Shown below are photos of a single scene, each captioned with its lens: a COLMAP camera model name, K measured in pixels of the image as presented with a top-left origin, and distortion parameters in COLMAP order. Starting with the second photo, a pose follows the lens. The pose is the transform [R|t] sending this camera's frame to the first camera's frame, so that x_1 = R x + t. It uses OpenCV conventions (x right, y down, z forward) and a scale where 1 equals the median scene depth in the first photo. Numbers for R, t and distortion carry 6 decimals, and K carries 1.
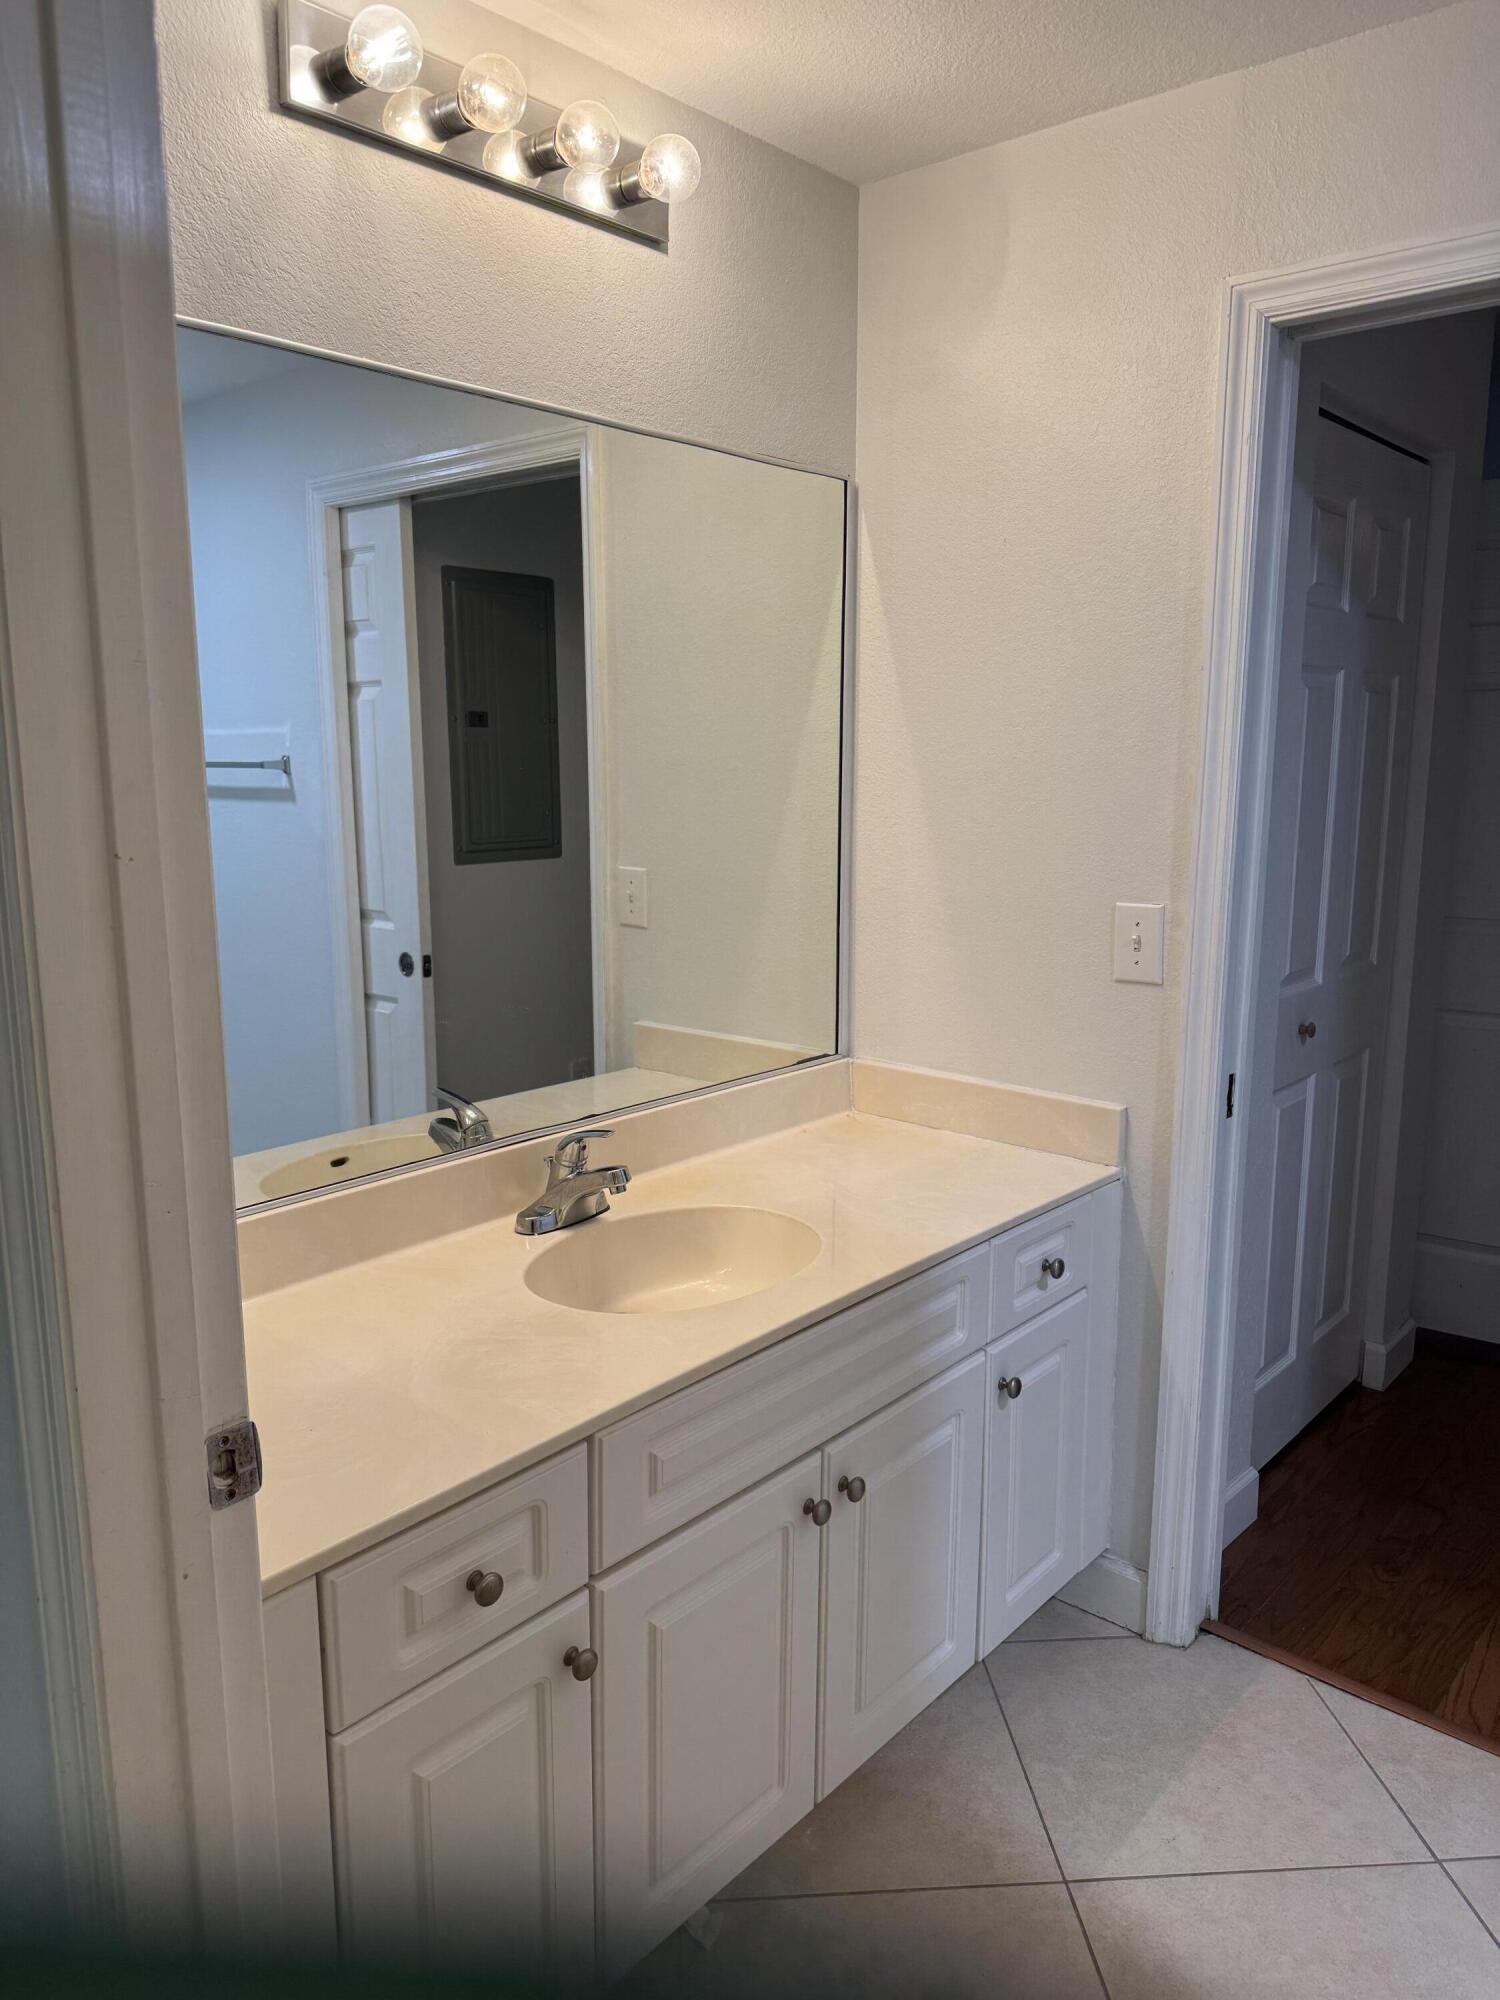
lens RADIAL K [[1416.3, 0, 751.2], [0, 1416.3, 991.7], [0, 0, 1]] dist [0.006146, 0.000460]
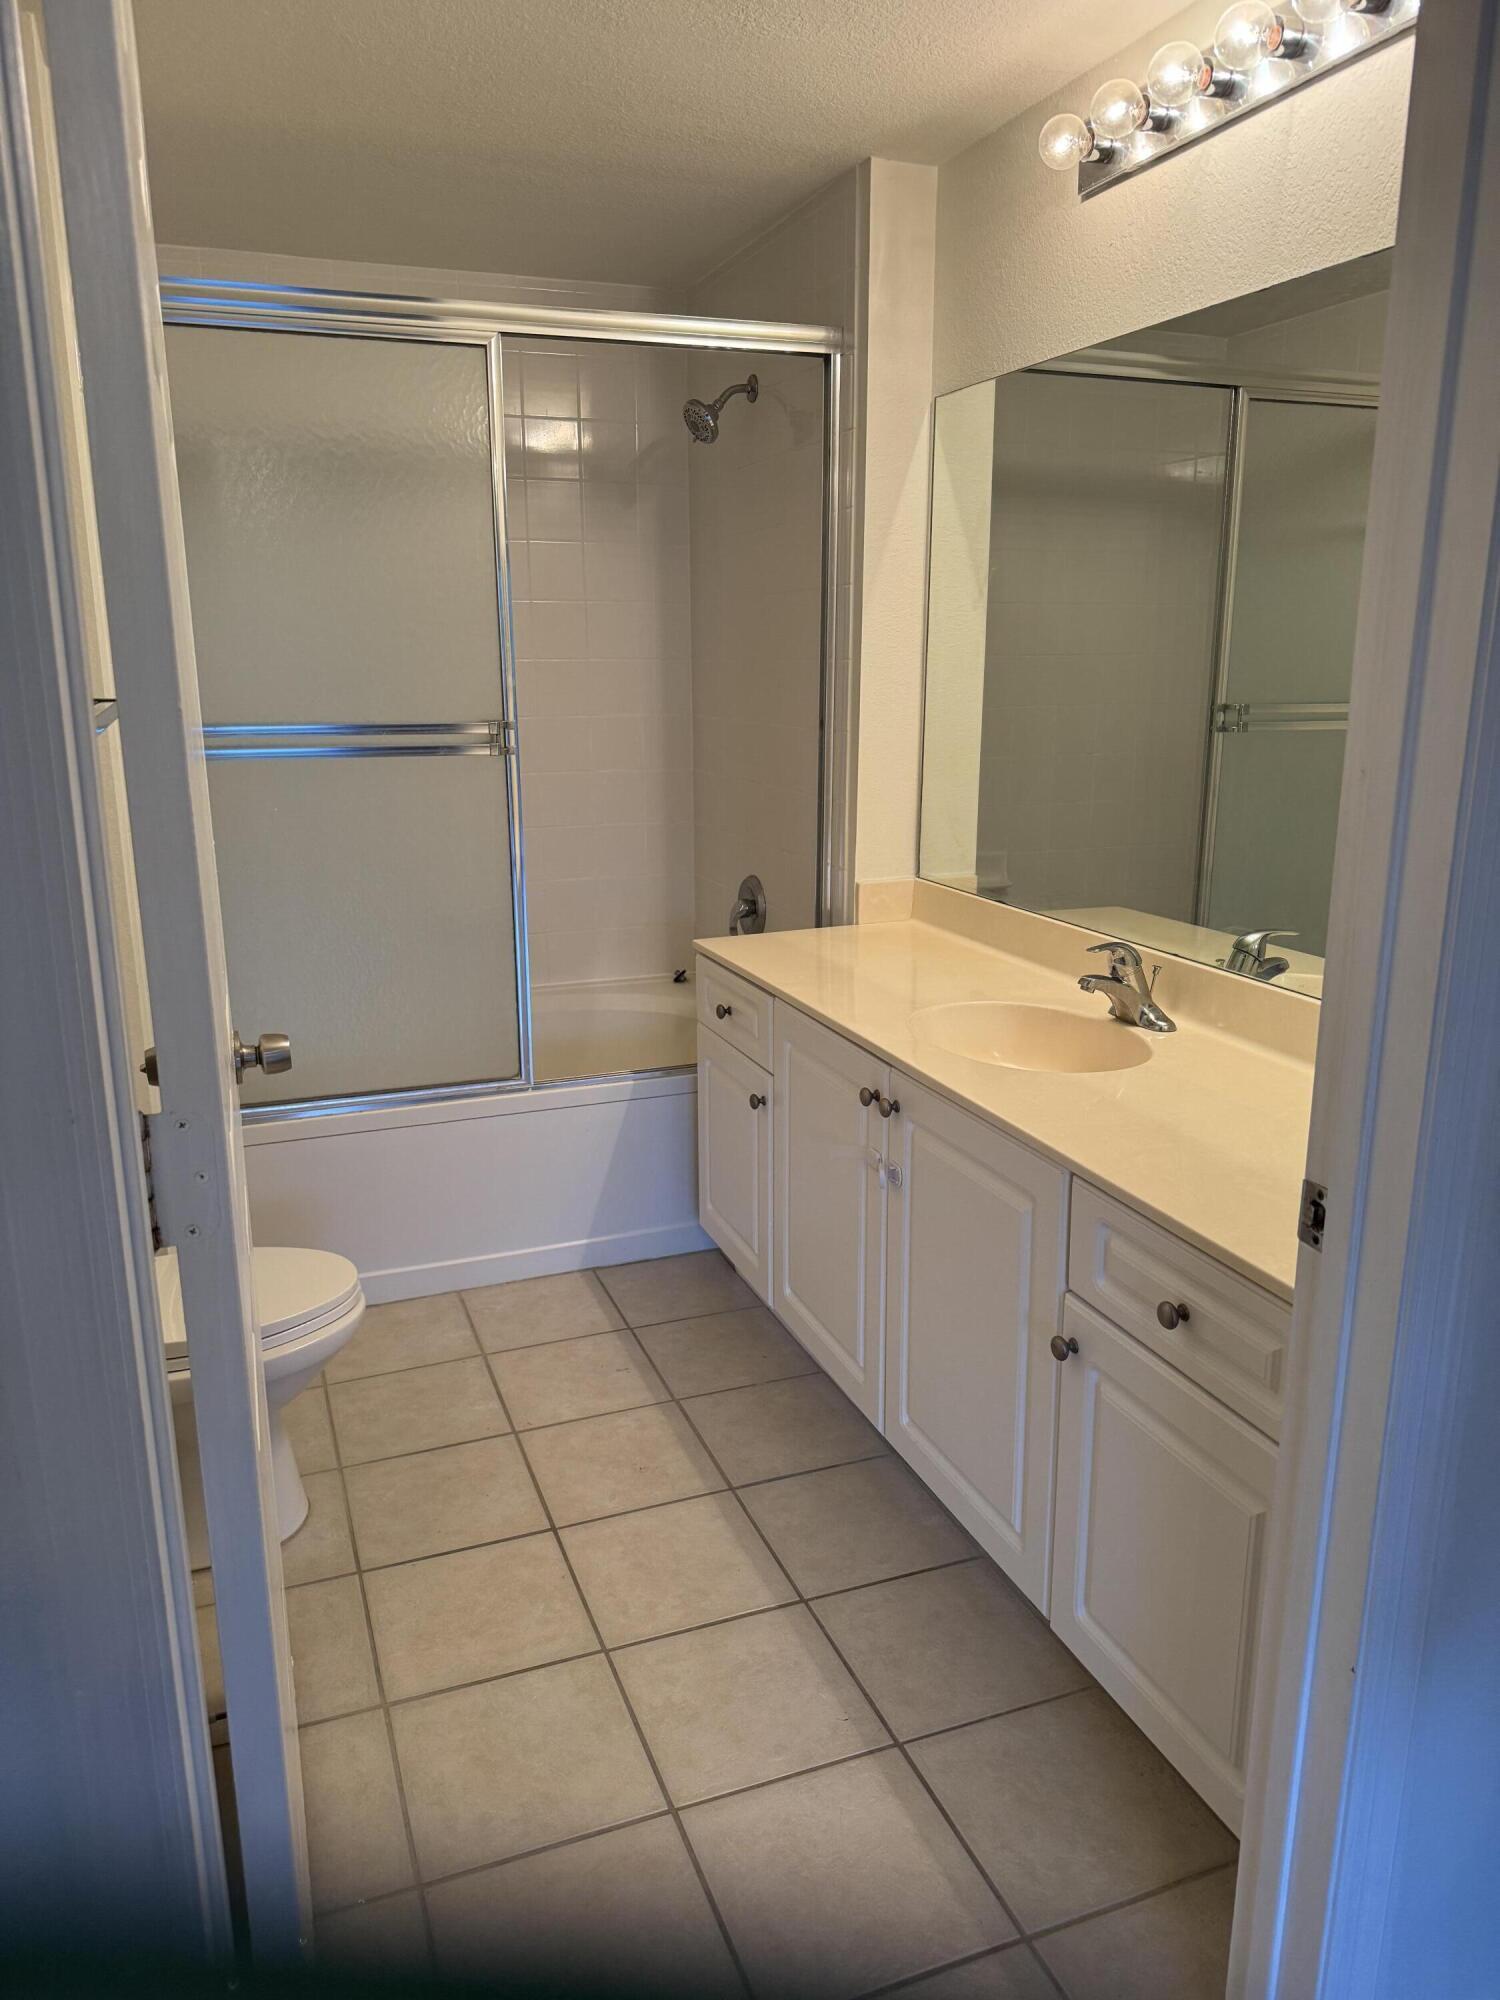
lens RADIAL K [[1416.3, 0, 754.1], [0, 1416.3, 1003.0], [0, 0, 1]] dist [0.006146, 0.000460]
pose [[-0.482950, 0.230537, -0.844756, 1.096406], [-0.126363, 0.936274, 0.327755, -0.218534], [0.866482, 0.265035, -0.423043, 1.283445]]
